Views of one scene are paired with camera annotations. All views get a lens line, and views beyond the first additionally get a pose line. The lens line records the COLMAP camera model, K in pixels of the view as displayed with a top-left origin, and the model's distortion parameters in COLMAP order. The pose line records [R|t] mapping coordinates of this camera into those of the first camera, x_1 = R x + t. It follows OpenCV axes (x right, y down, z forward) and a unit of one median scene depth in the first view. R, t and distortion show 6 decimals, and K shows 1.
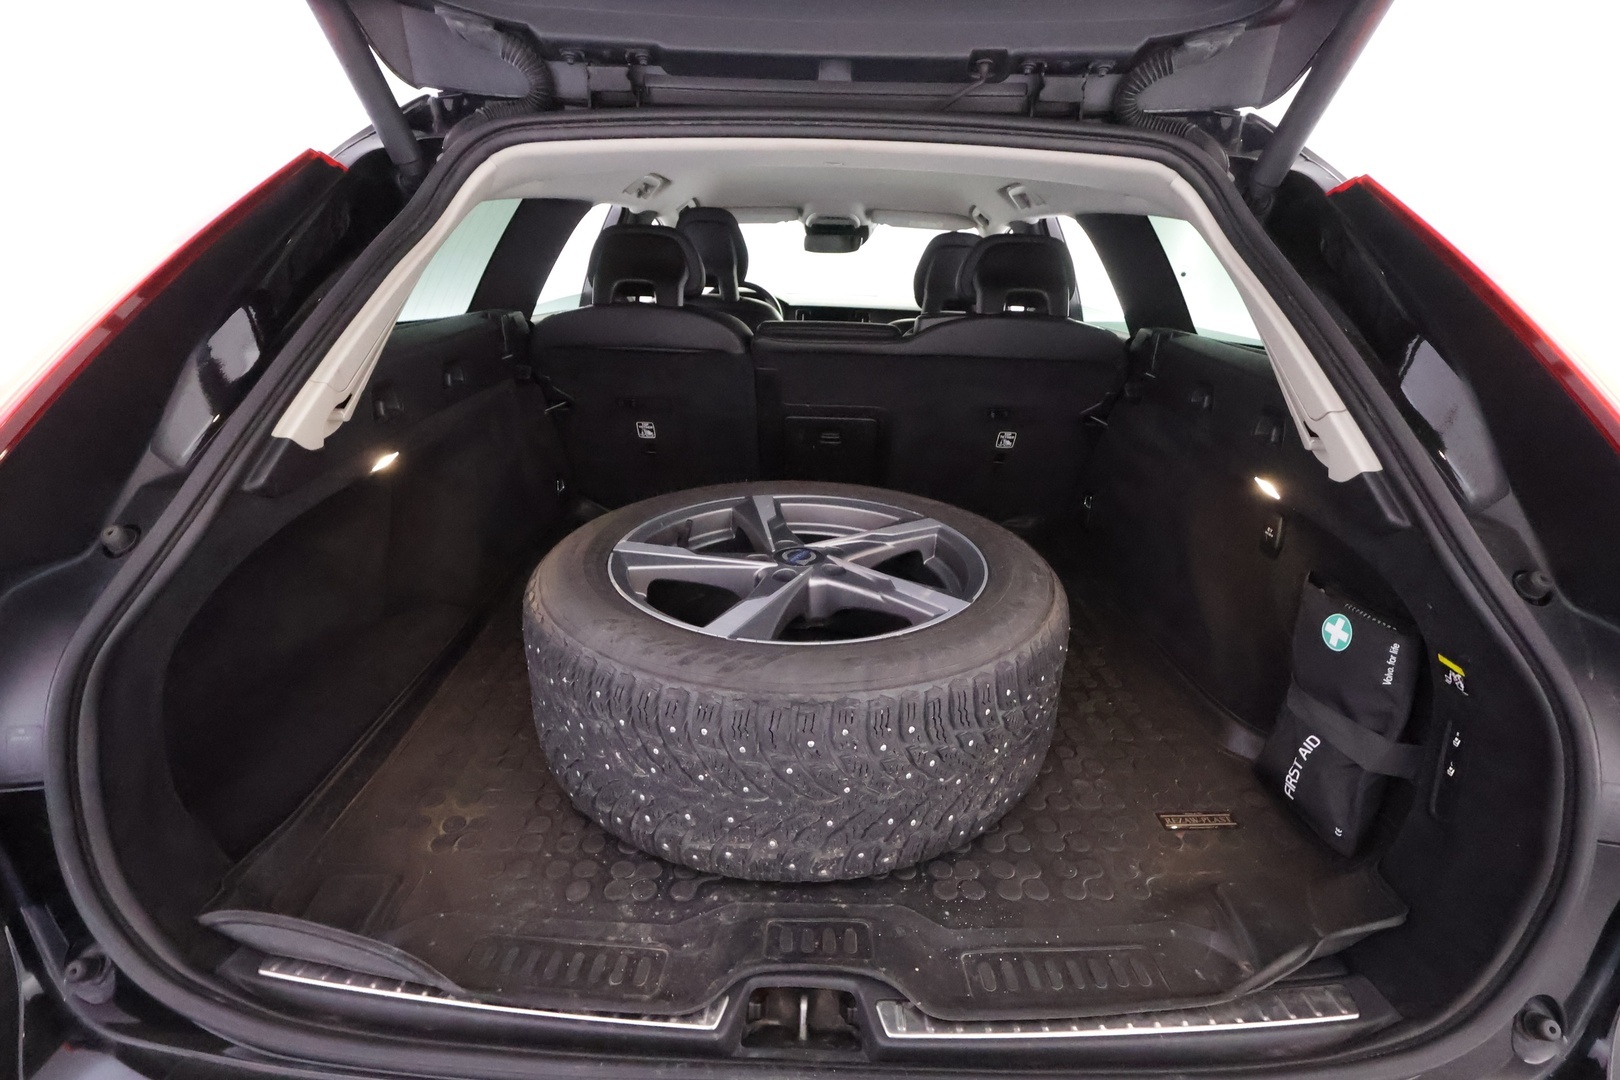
lens RADIAL K [[758.1, 0, 810.0], [0, 758.1, 533.5], [0, 0, 1]] dist [0.014927, -0.000344]
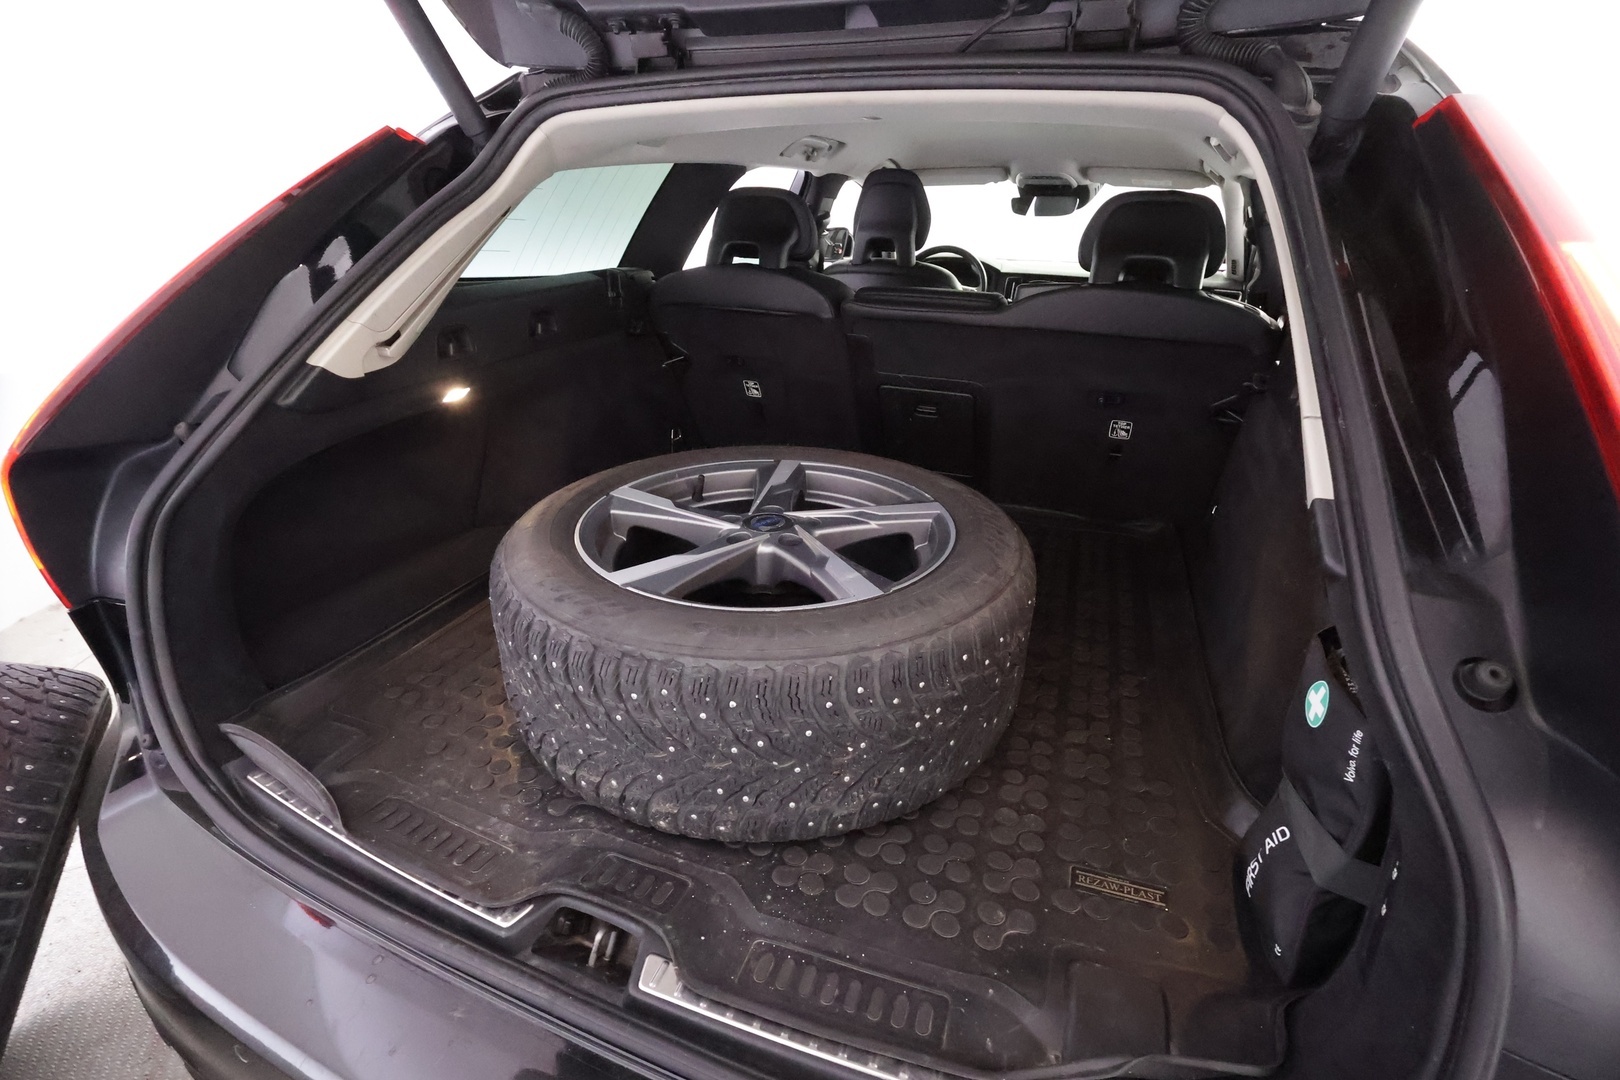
lens RADIAL K [[756.4, 0, 807.8], [0, 756.4, 532.9], [0, 0, 1]] dist [0.001442, 0.000856]
pose [[0.932735, 0.136516, -0.333720, 0.400163], [-0.122984, 0.990504, 0.061452, -0.024901], [0.338940, -0.016276, 0.940667, 0.091141]]
